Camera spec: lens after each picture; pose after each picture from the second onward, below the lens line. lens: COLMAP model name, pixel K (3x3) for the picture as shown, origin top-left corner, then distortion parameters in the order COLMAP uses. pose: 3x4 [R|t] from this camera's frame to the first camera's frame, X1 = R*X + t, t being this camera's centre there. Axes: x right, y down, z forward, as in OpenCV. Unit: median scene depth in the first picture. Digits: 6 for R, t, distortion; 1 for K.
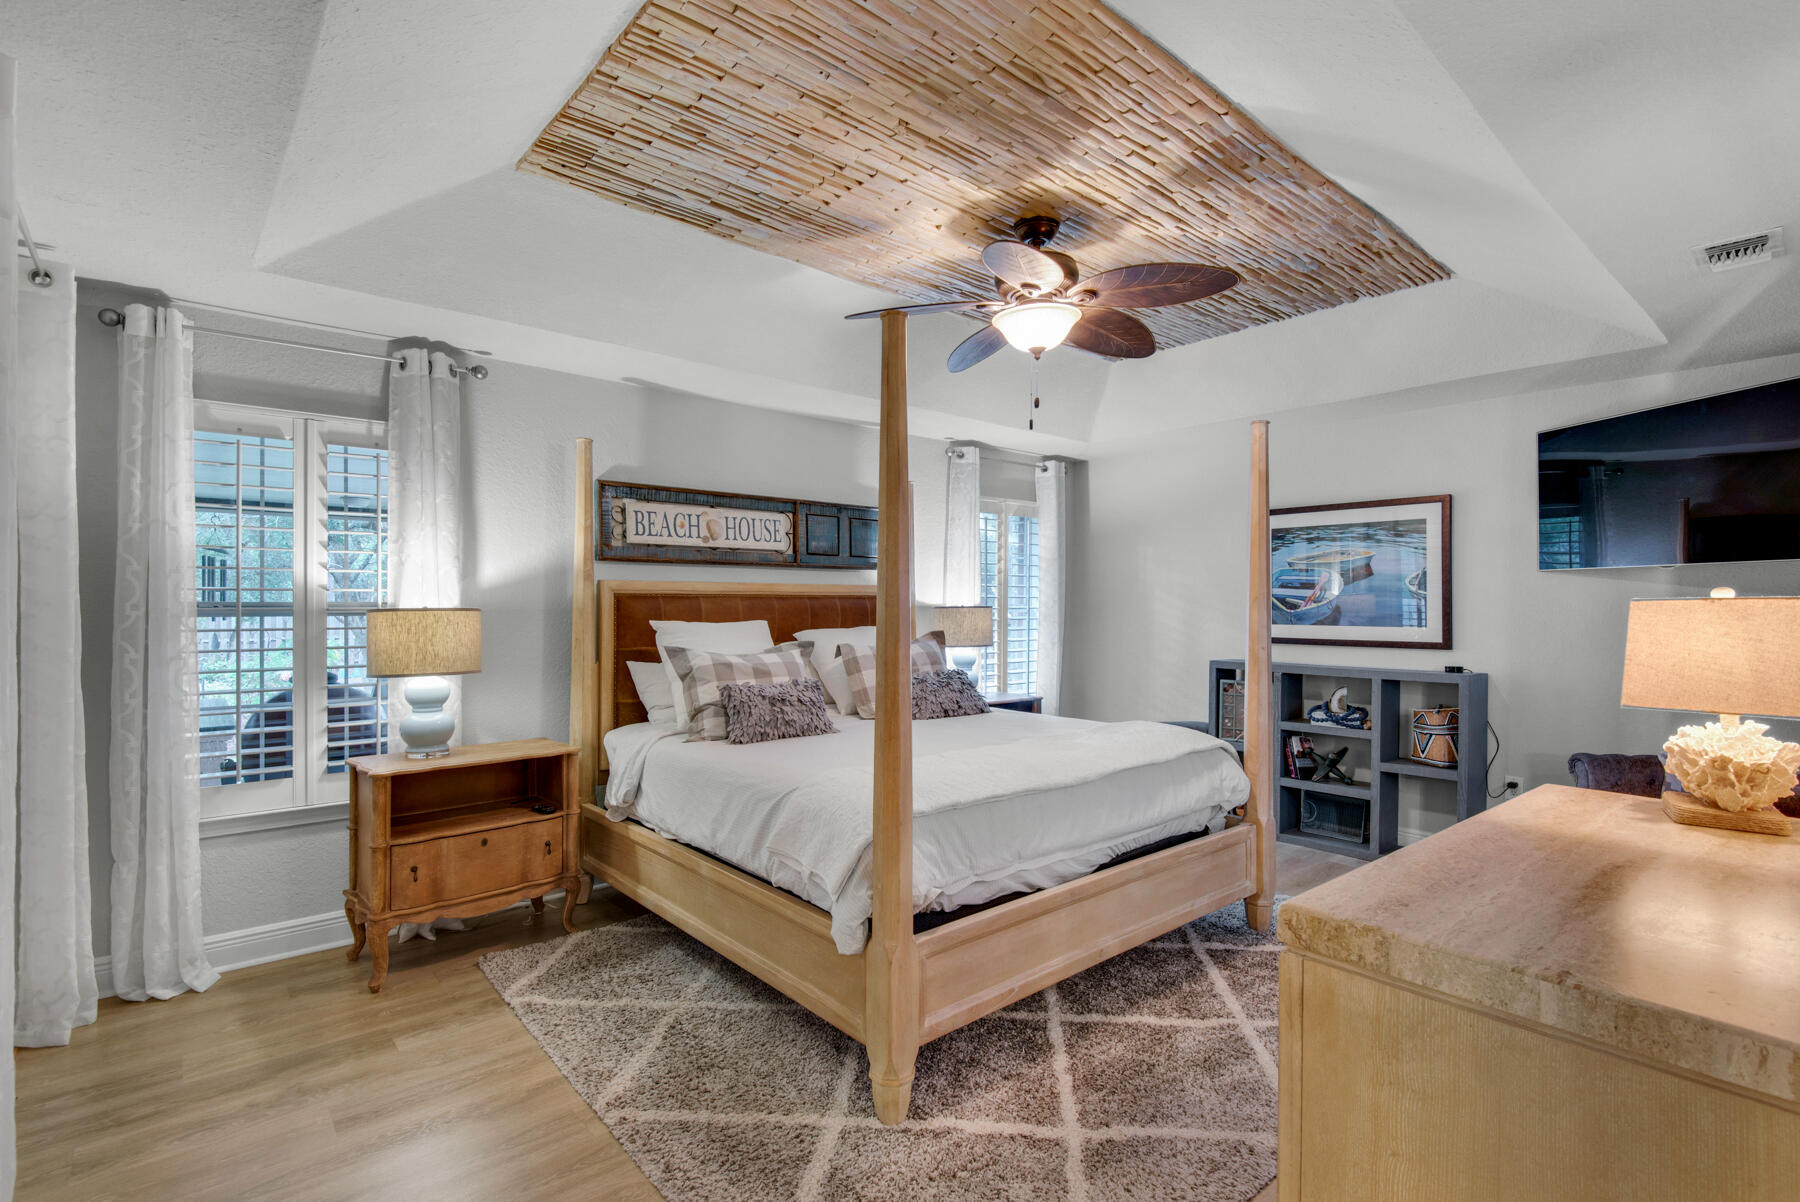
lens RADIAL K [[865.3, 0, 901.4], [0, 865.3, 603.8], [0, 0, 1]] dist [0.001544, 0.000143]
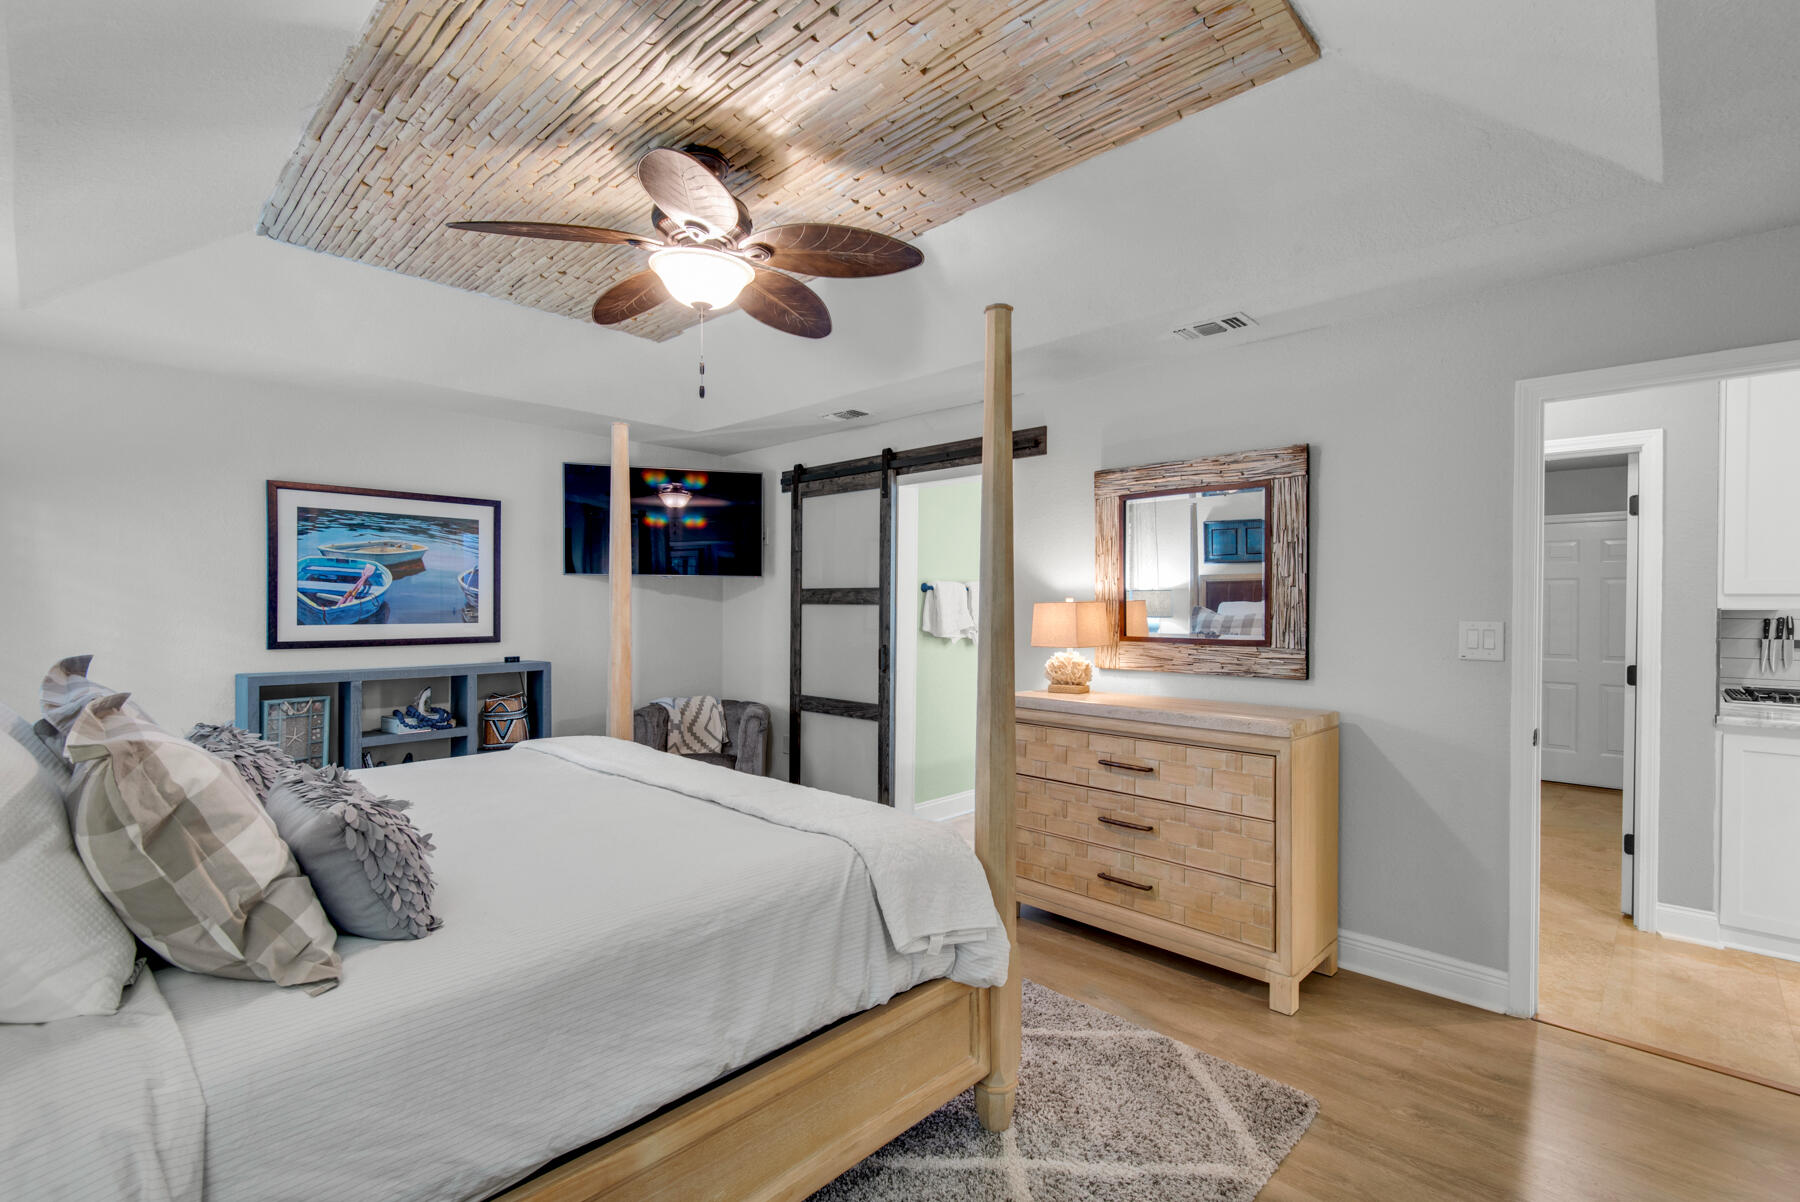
lens RADIAL K [[824.9, 0, 899.2], [0, 824.9, 605.5], [0, 0, 1]] dist [-0.000500, -0.000013]
pose [[-0.102907, 0.001920, 0.994689, -0.433739], [0.002744, 0.999995, -0.001646, 0.009056], [-0.994687, 0.002560, -0.102912, 0.576733]]
